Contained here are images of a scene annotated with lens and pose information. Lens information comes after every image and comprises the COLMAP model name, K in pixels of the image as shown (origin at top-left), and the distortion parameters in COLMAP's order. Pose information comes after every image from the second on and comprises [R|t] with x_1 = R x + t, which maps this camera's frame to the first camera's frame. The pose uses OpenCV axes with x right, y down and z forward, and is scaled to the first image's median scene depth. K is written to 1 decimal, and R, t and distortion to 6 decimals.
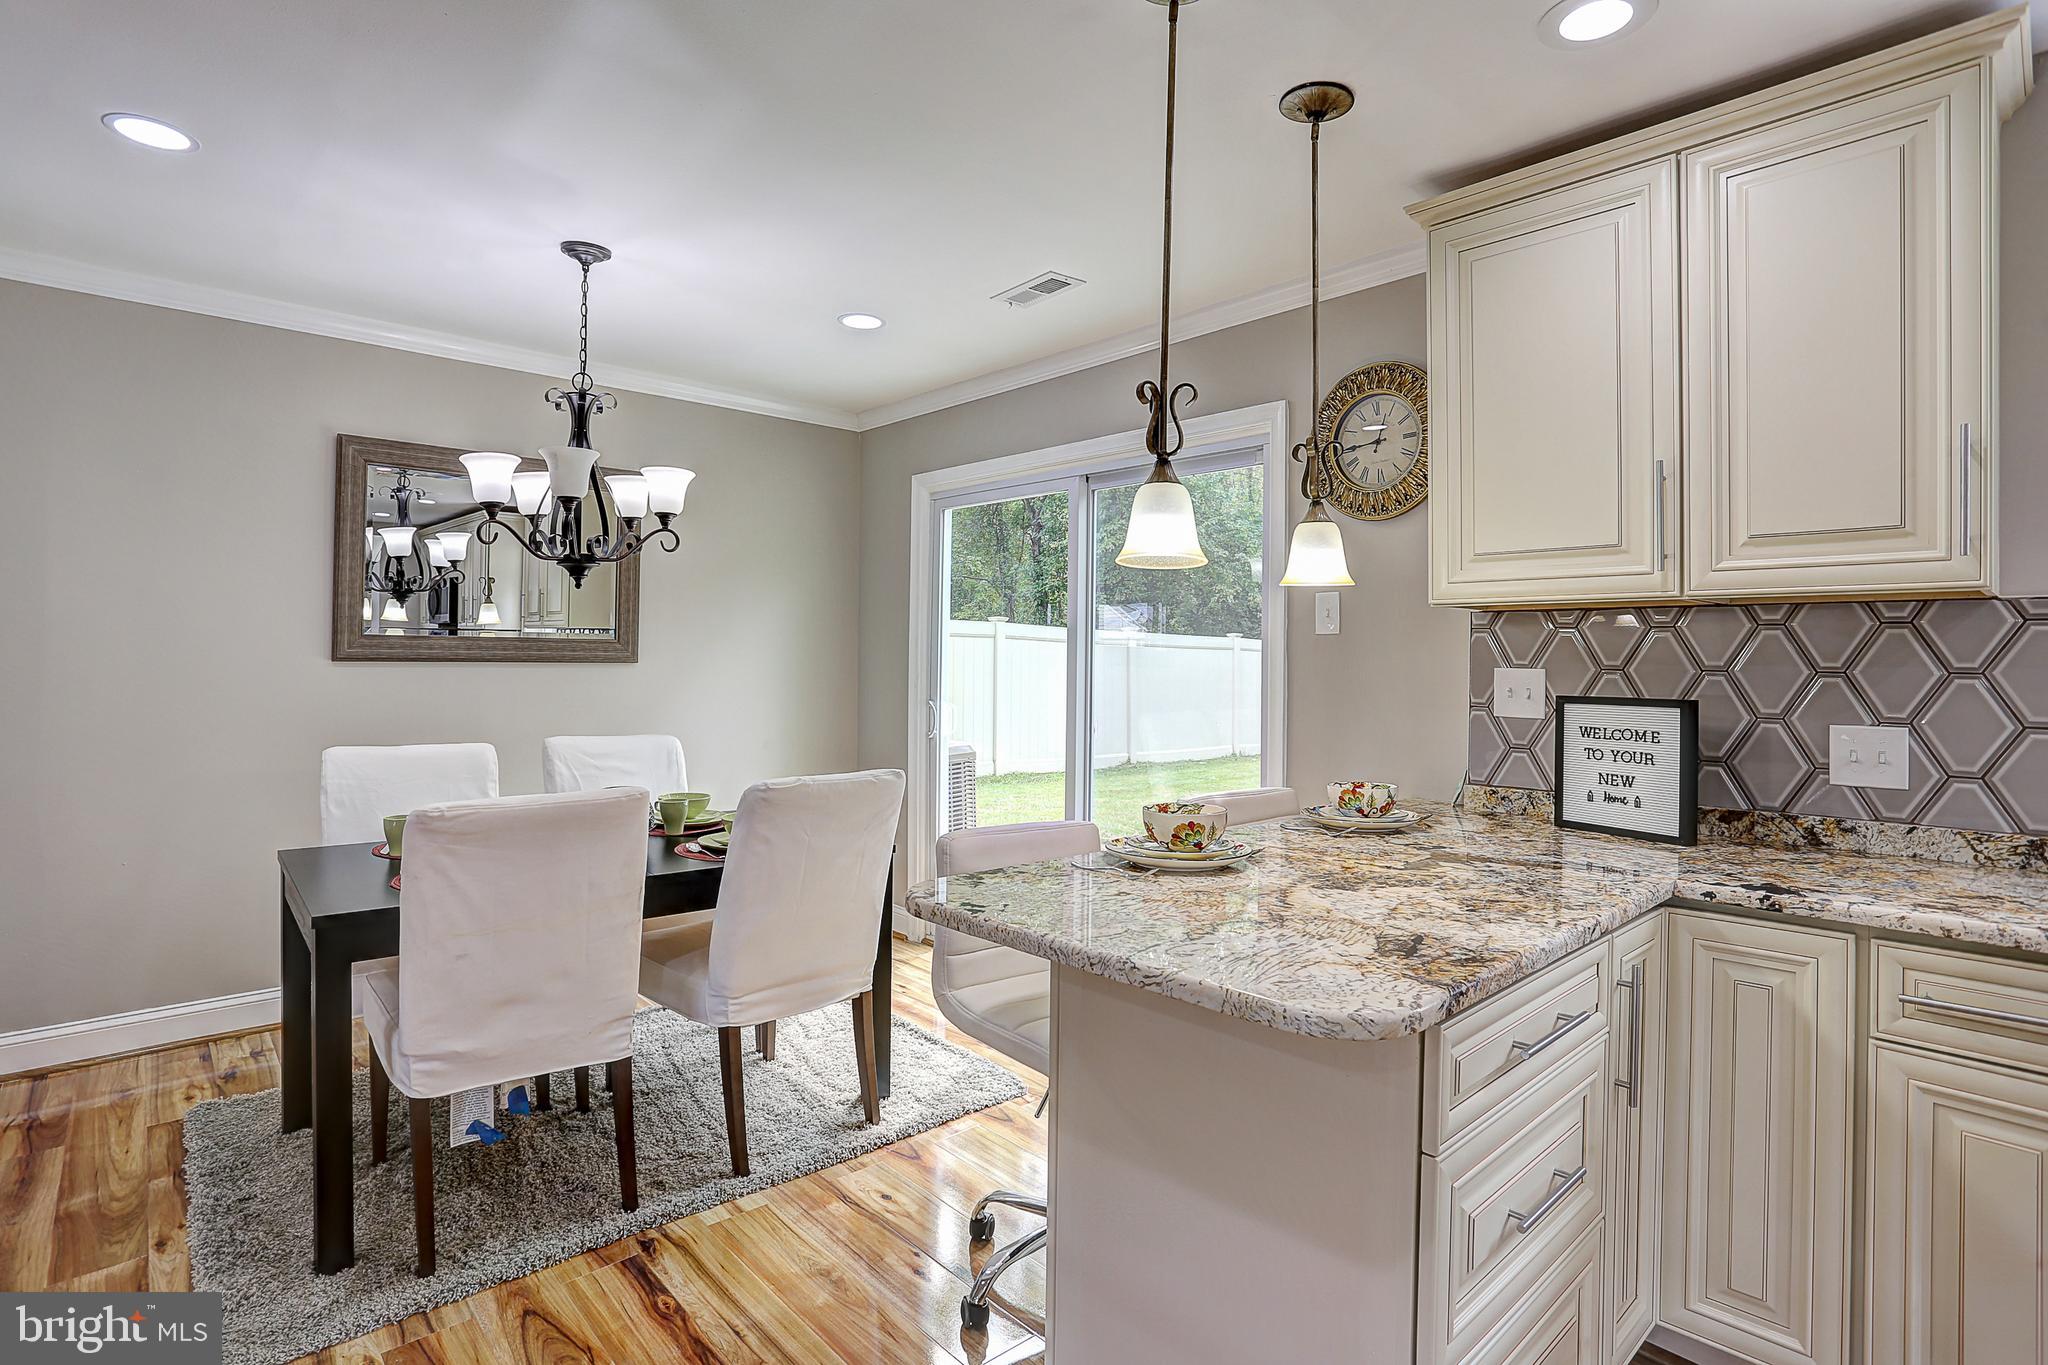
lens RADIAL K [[1016.2, 0, 1014.7], [0, 1016.2, 662.3], [0, 0, 1]] dist [-0.077342, 0.033608]
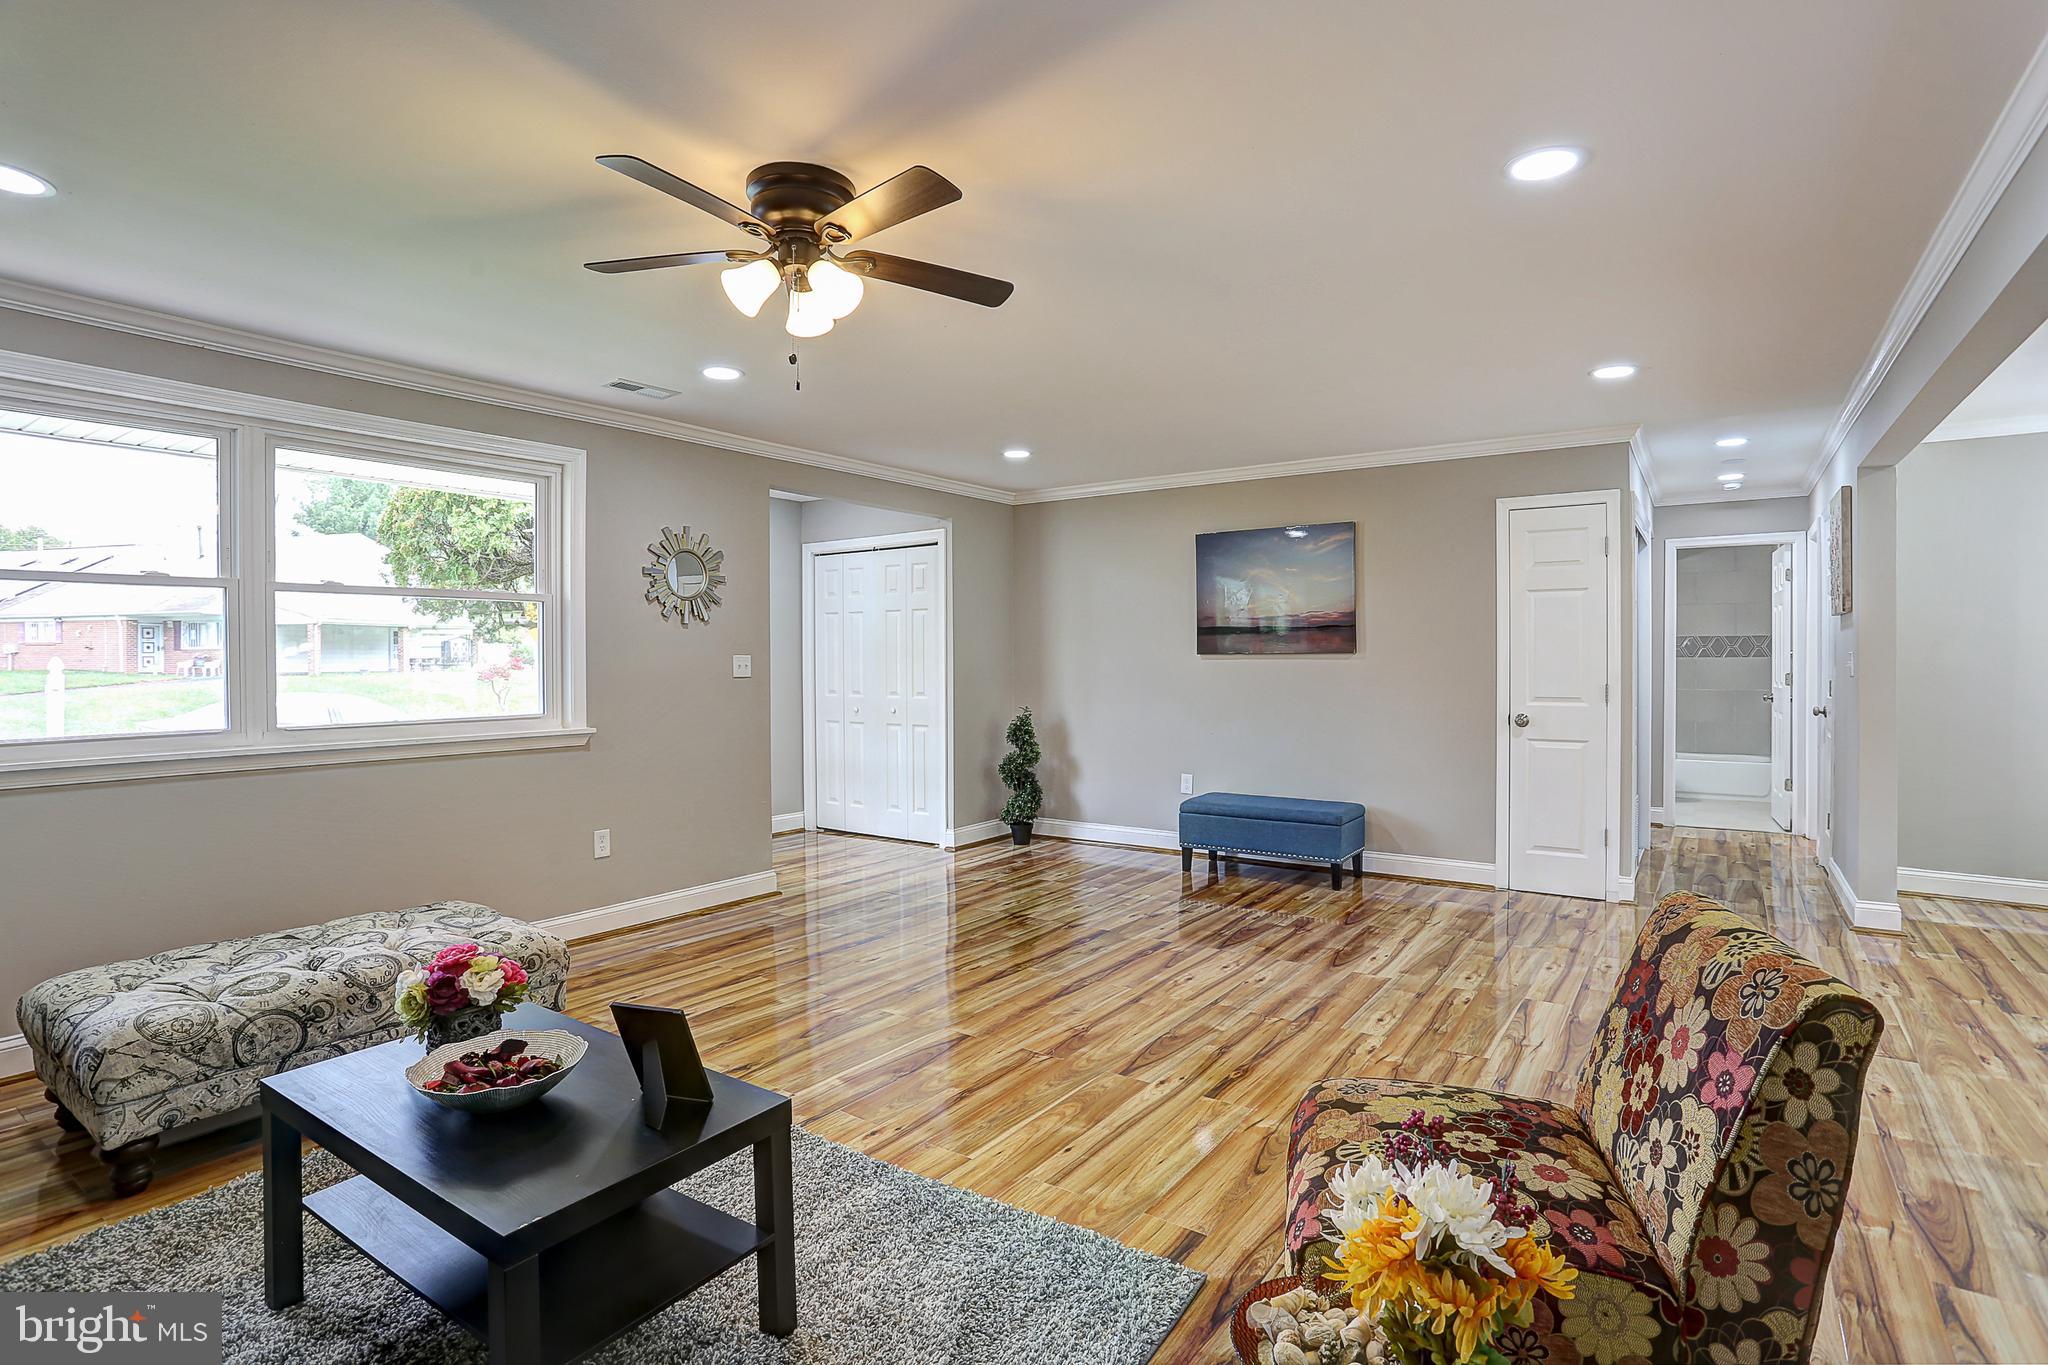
lens RADIAL K [[1000.0, 0, 1025.8], [0, 1000.0, 663.4], [0, 0, 1]] dist [-0.078220, 0.035470]
pose [[0.216469, -0.003050, -0.976285, 0.313912], [-0.000075, 0.999995, -0.003141, 0.014440], [0.976289, 0.000753, 0.216468, -1.325170]]
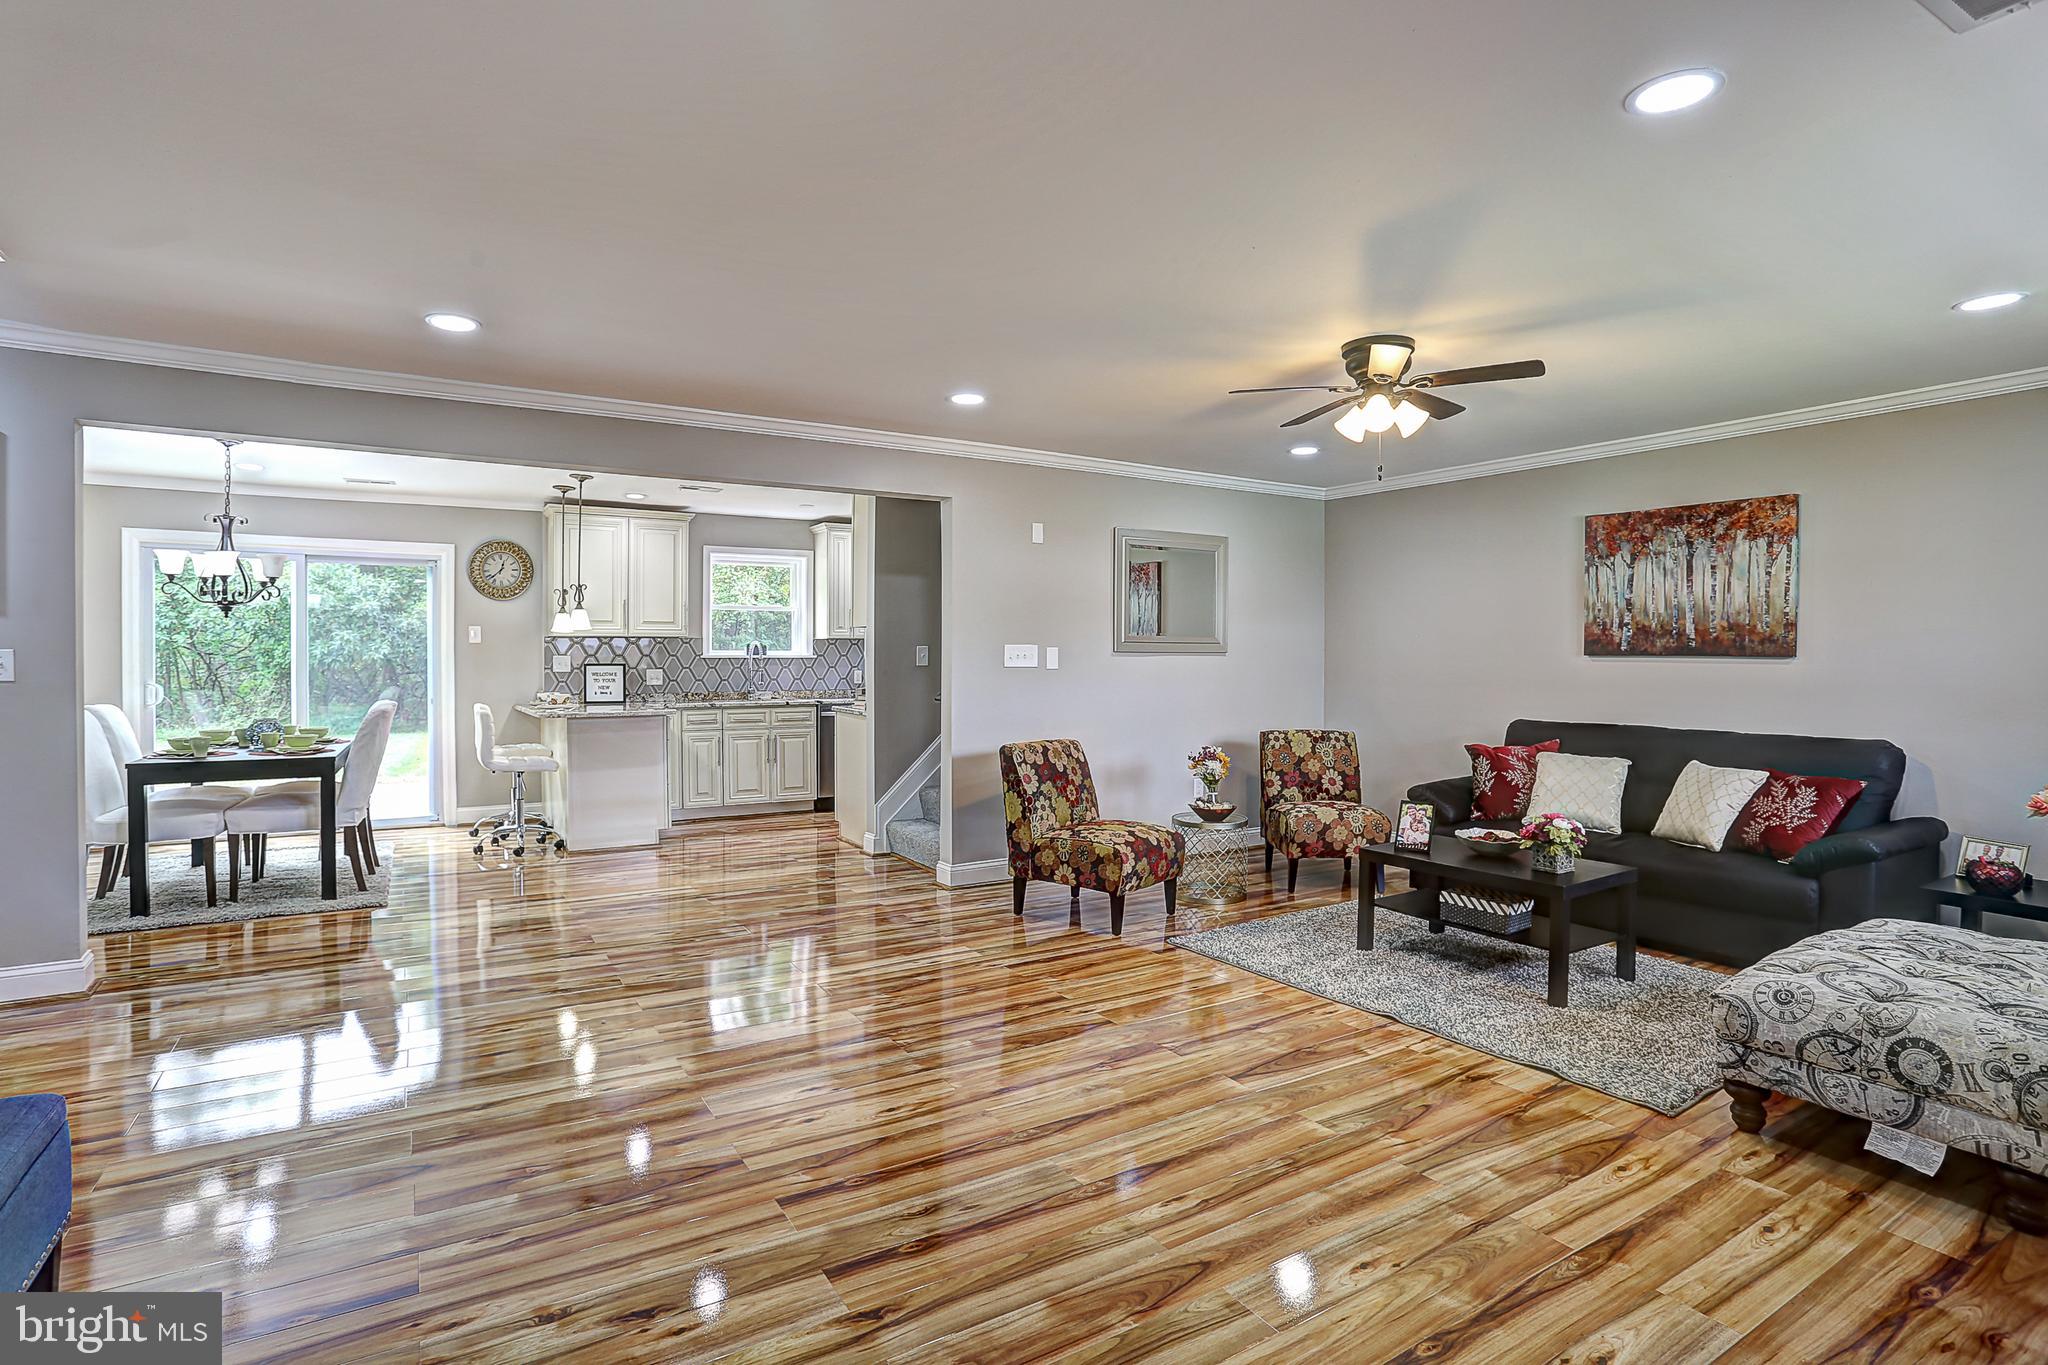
lens RADIAL K [[1000.0, 0, 1025.8], [0, 1000.0, 663.4], [0, 0, 1]] dist [-0.078220, 0.035470]
pose [[0.182750, -0.015006, 0.983045, -2.458575], [0.003510, 0.999887, 0.014611, -0.009862], [-0.983153, 0.000780, 0.182782, -1.061057]]
